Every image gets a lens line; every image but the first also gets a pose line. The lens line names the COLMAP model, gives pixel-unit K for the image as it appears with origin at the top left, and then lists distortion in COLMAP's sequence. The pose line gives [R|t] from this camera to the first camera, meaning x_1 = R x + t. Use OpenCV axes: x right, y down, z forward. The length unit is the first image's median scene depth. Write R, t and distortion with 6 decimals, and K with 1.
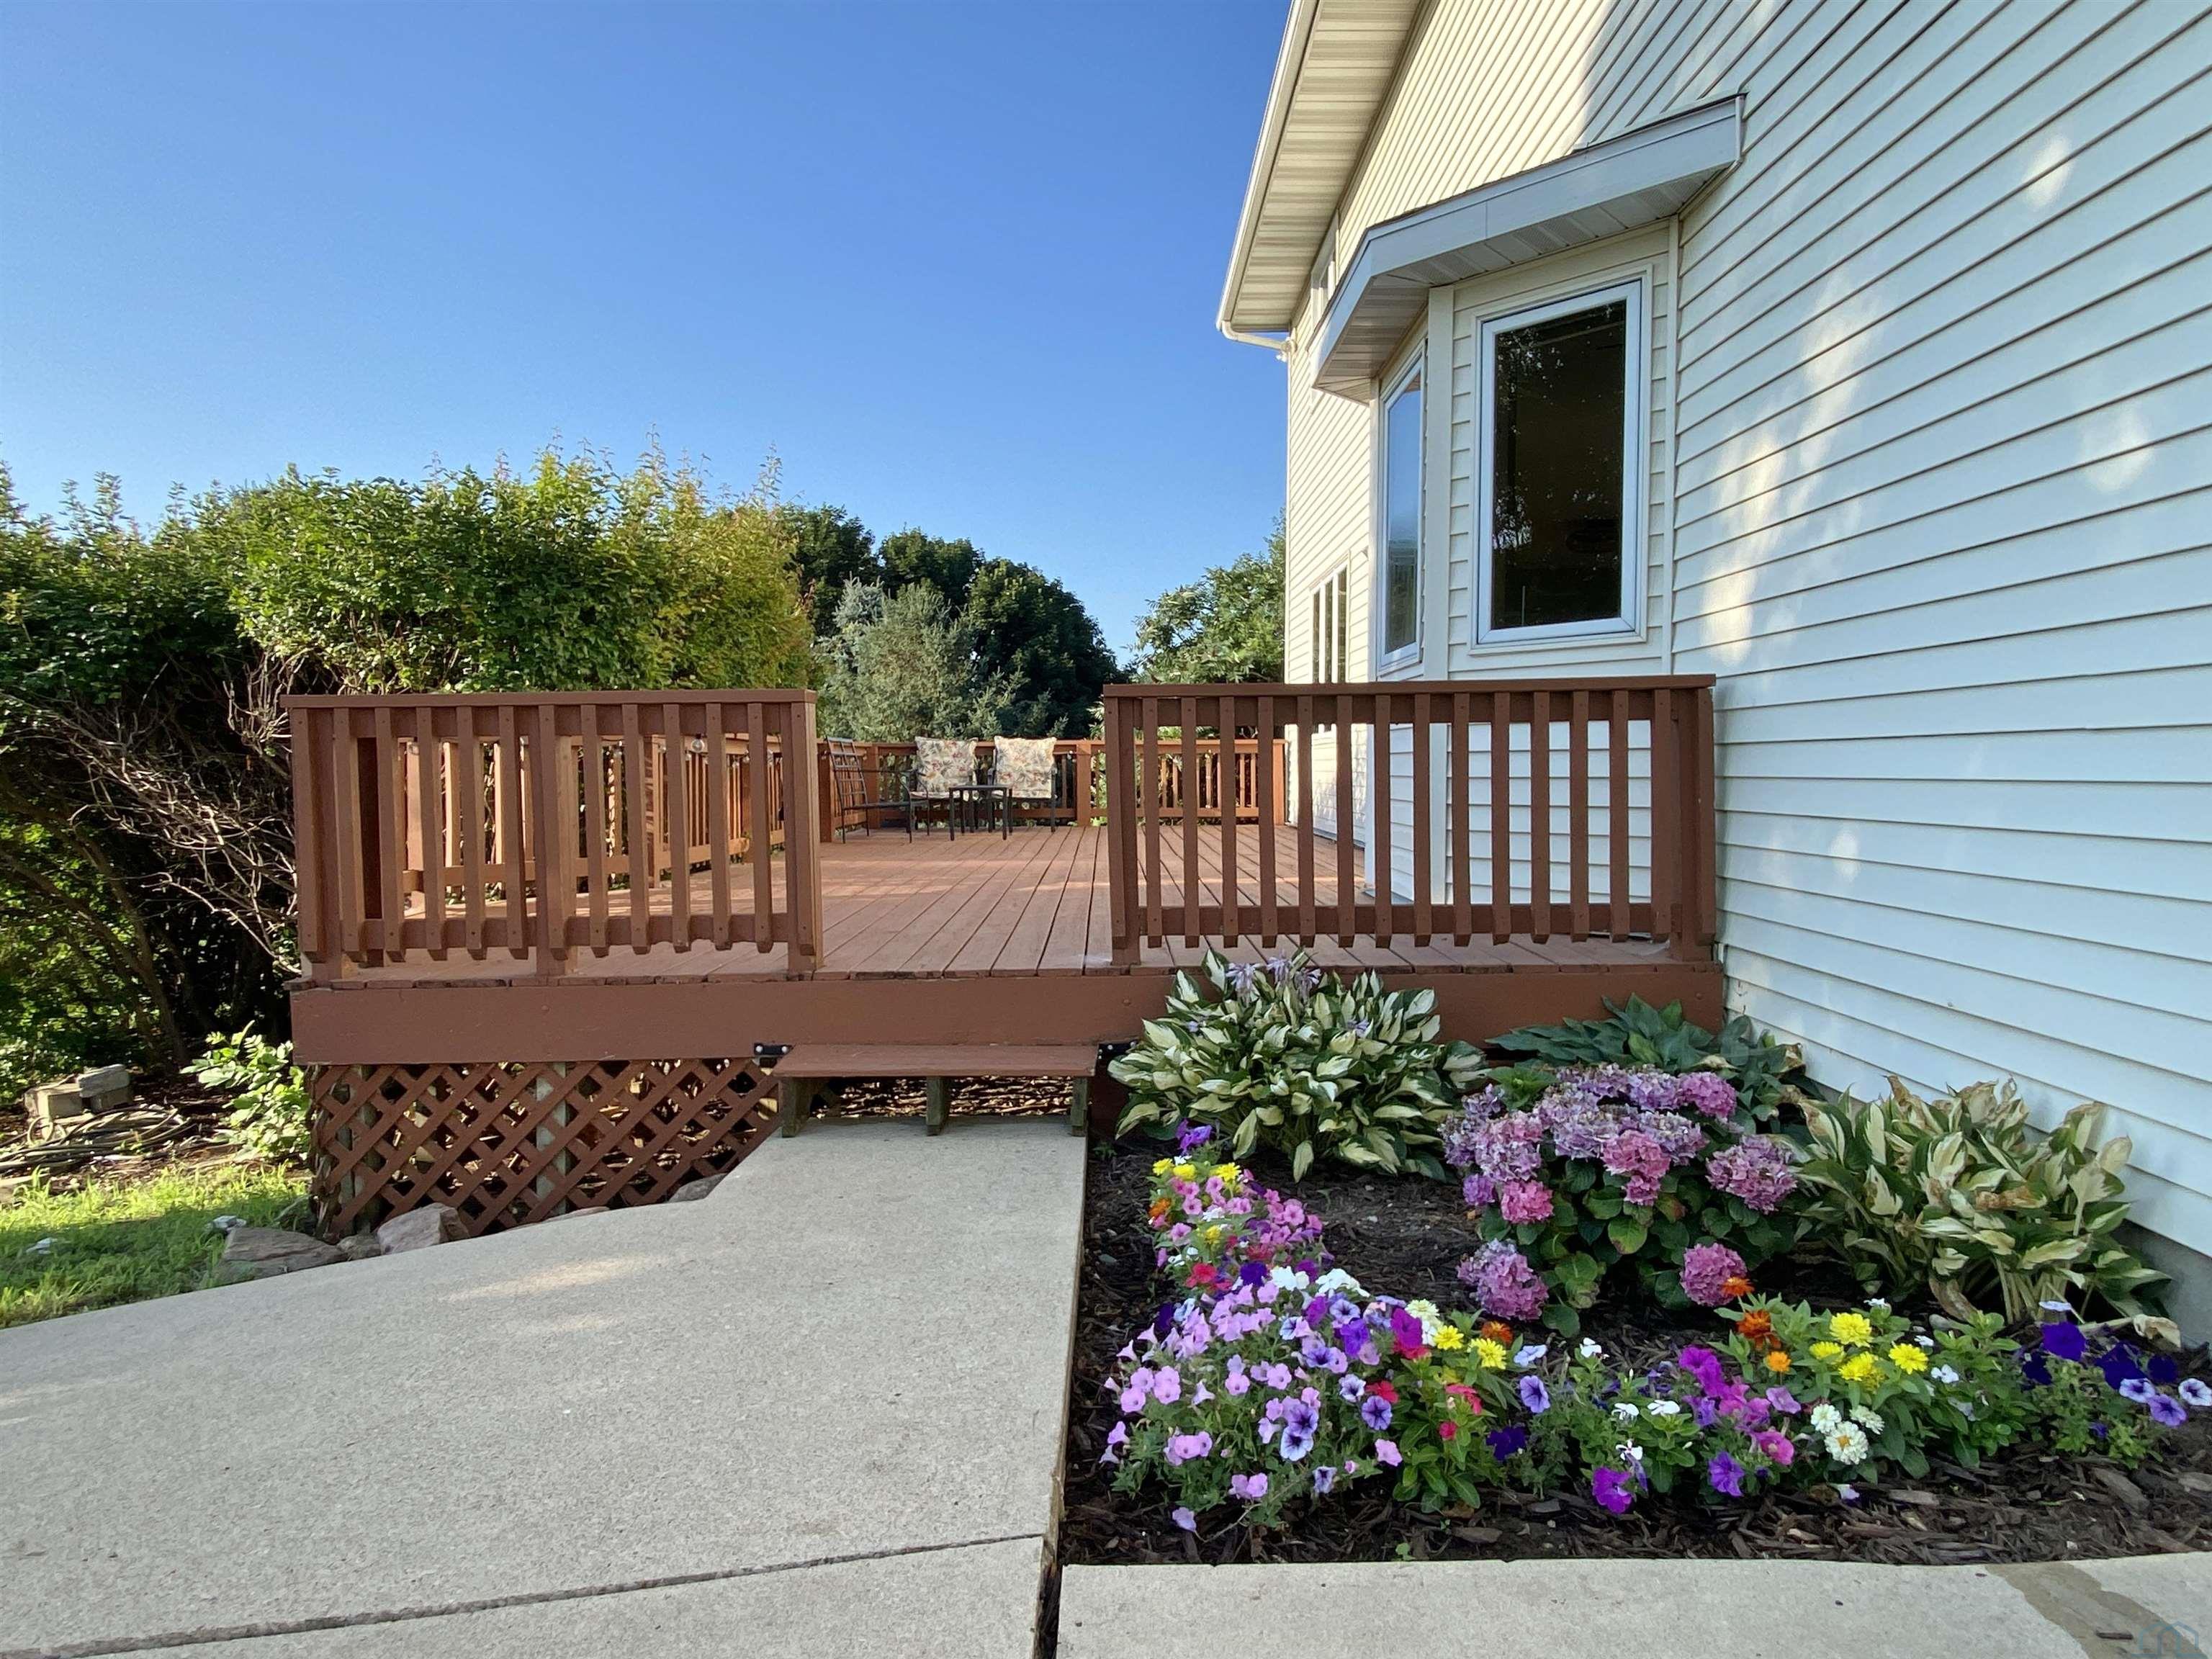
lens RADIAL K [[1232.2, 0, 1110.2], [0, 1232.2, 824.0], [0, 0, 1]] dist [0.009908, -0.000315]
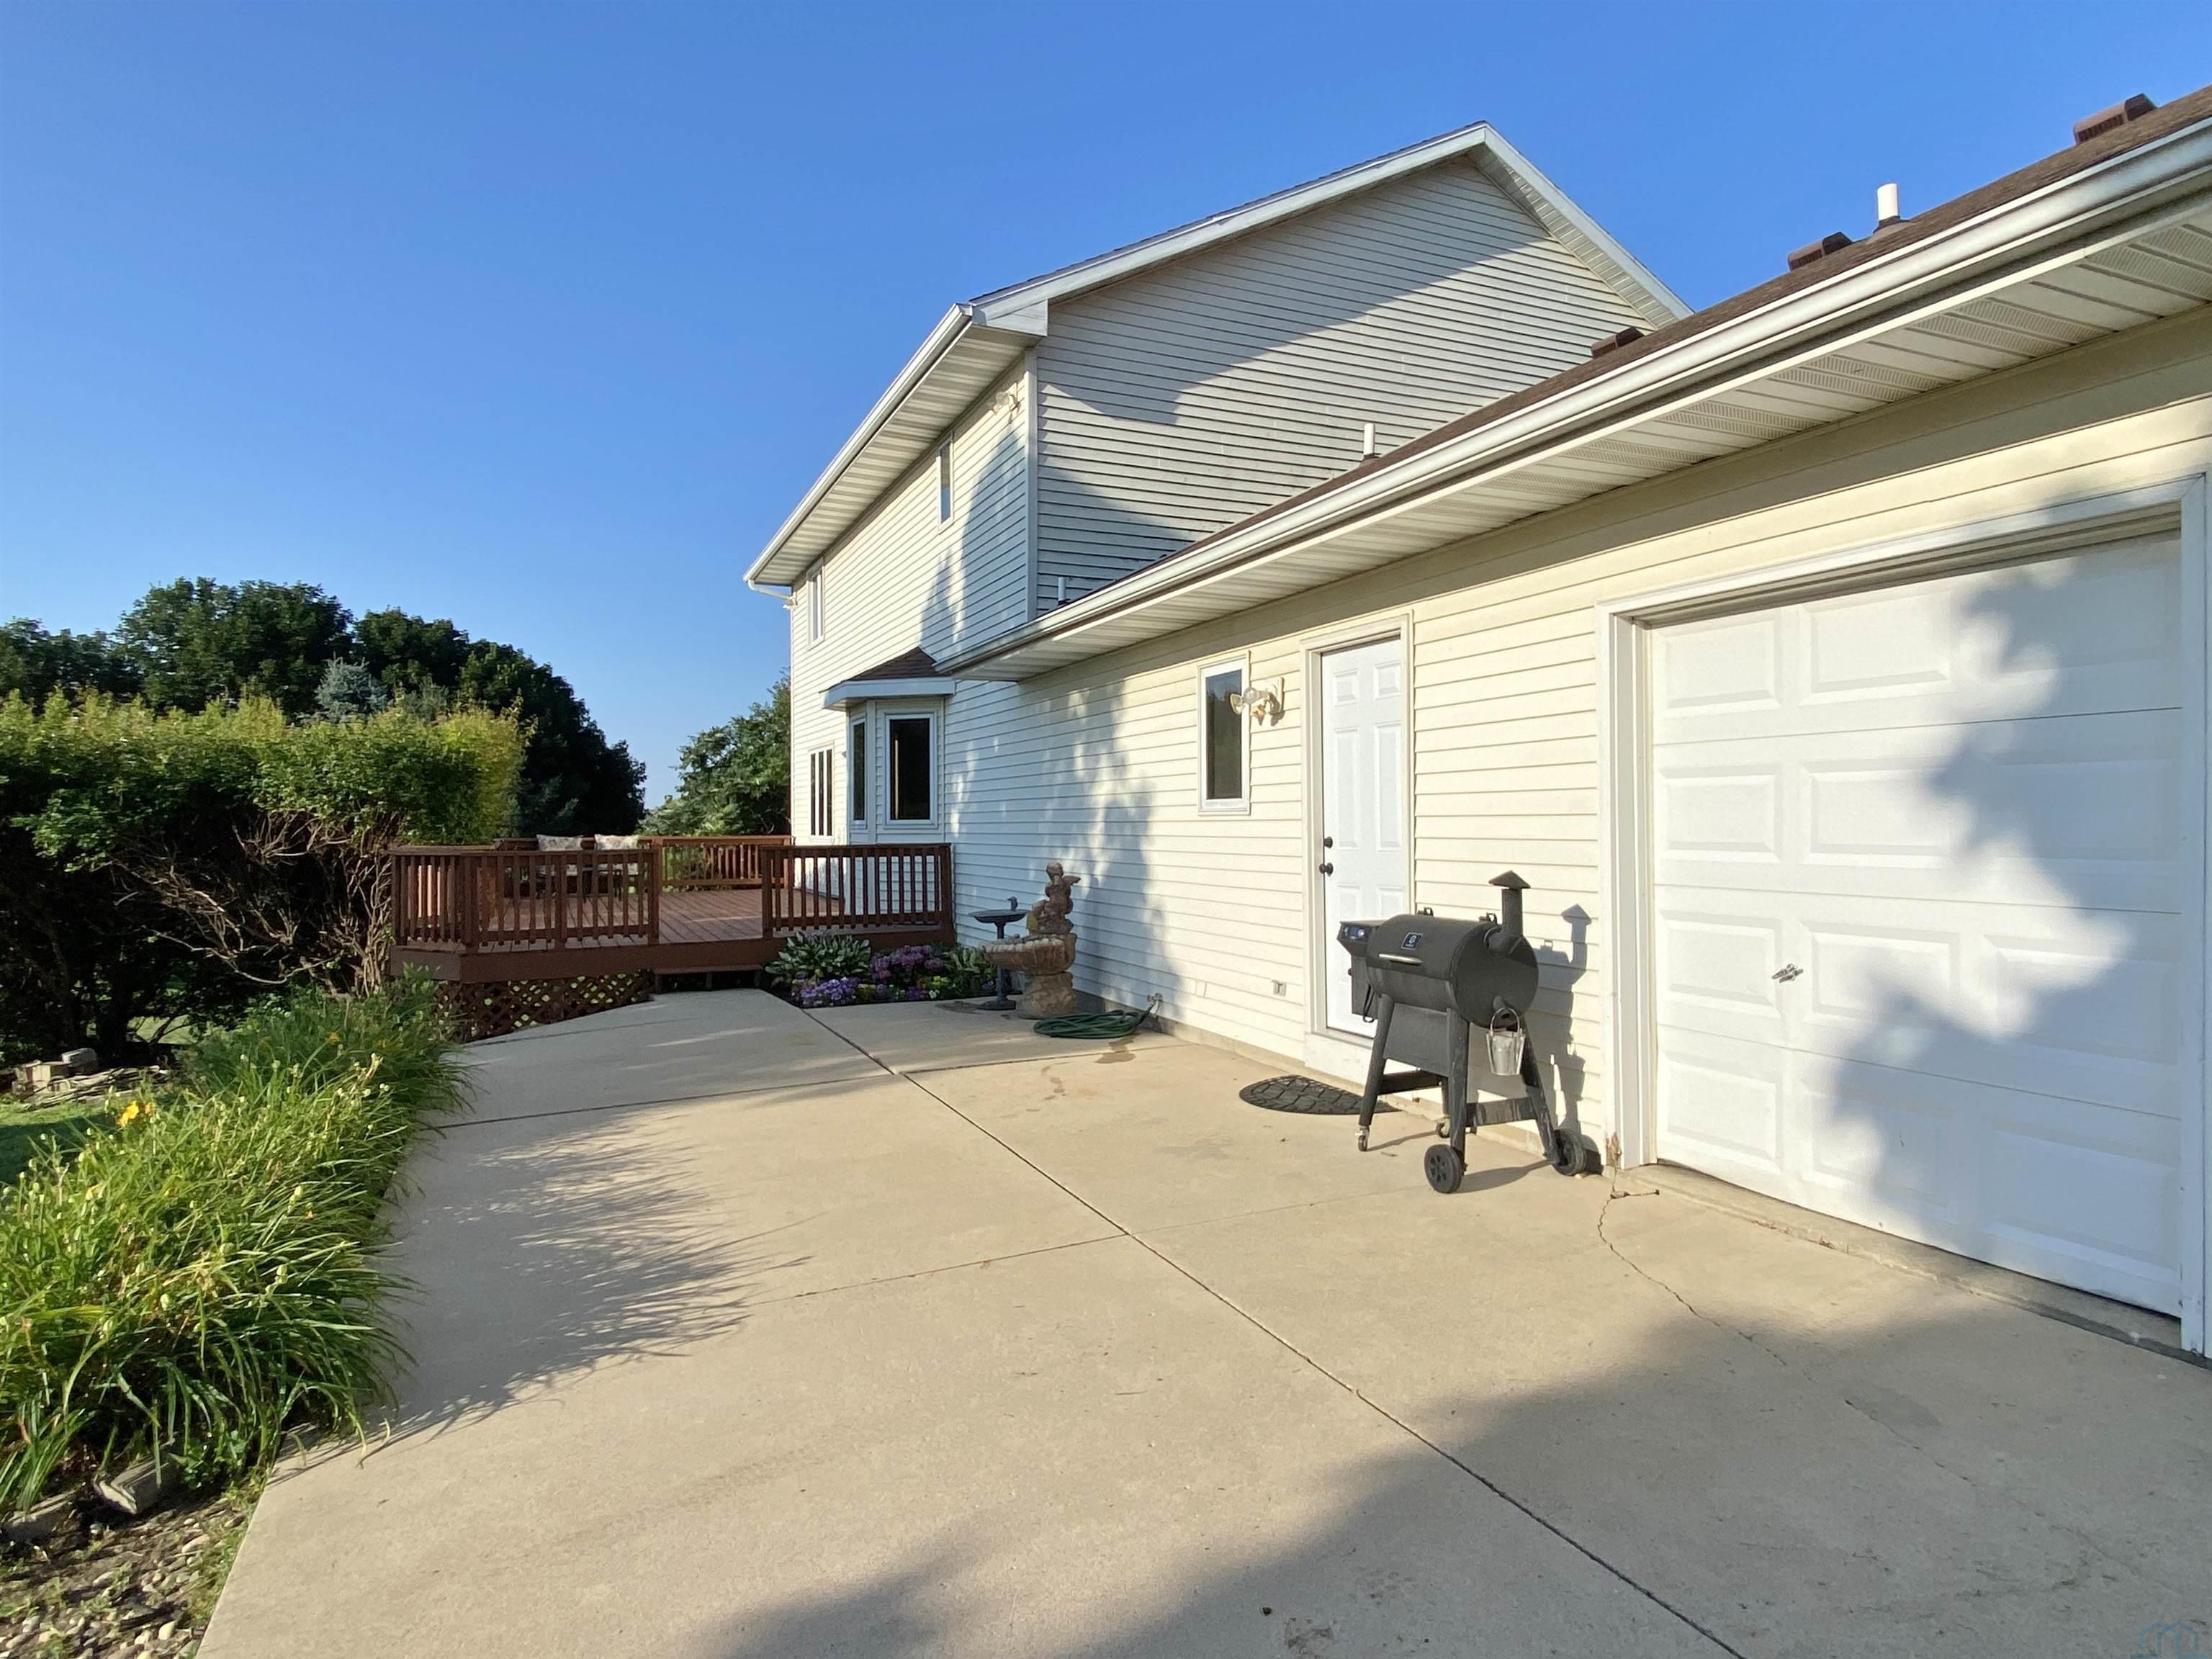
lens RADIAL K [[1232.2, 0, 1109.7], [0, 1232.2, 823.9], [0, 0, 1]] dist [0.009908, -0.000315]
pose [[0.911953, 0.002491, 0.410287, -0.403029], [0.018488, 0.998716, -0.047156, -0.004864], [-0.409878, 0.050590, 0.910736, -1.829237]]
